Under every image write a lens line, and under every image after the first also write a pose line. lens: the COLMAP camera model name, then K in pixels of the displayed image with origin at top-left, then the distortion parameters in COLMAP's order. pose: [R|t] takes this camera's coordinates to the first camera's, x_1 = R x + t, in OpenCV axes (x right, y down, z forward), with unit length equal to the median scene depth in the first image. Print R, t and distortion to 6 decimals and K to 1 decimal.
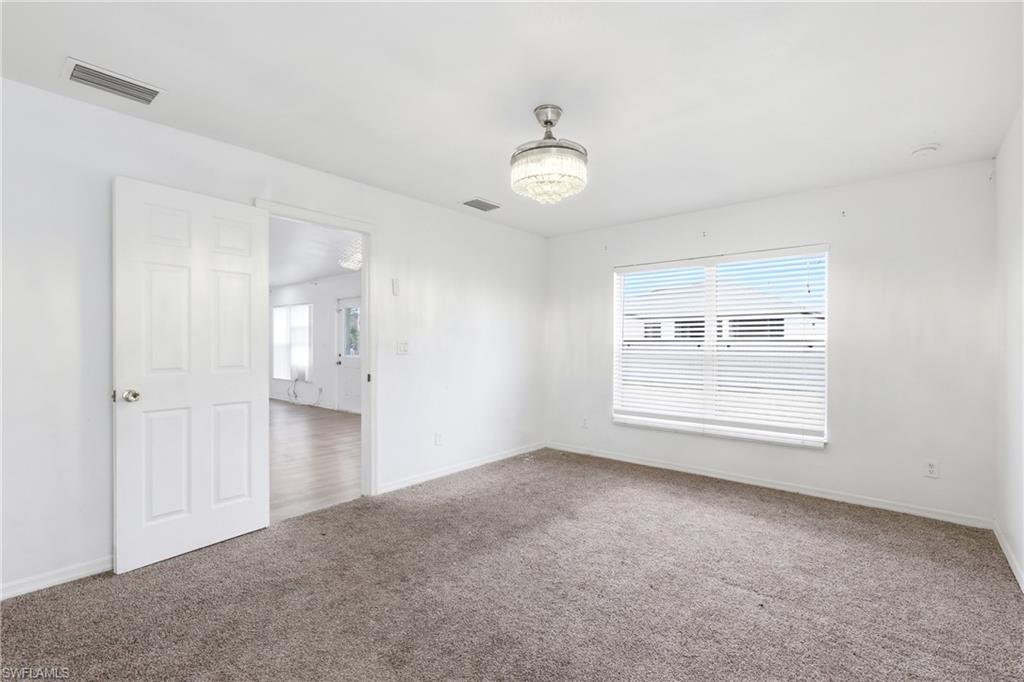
lens RADIAL K [[461.8, 0, 514.7], [0, 461.8, 339.5], [0, 0, 1]] dist [-0.002064, 0.000355]
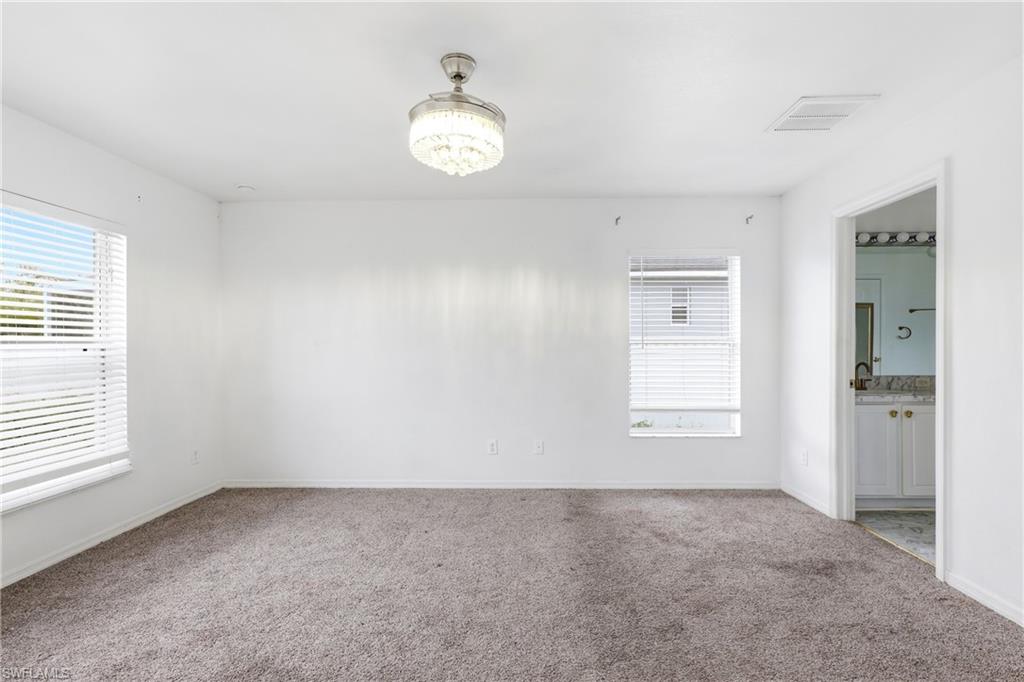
lens RADIAL K [[461.8, 0, 517.7], [0, 461.8, 344.3], [0, 0, 1]] dist [-0.002064, 0.000355]
pose [[-0.614654, -0.001308, 0.788796, -0.421275], [0.001180, 0.999996, 0.002578, 0.005518], [-0.788796, 0.002515, -0.614650, 0.954558]]
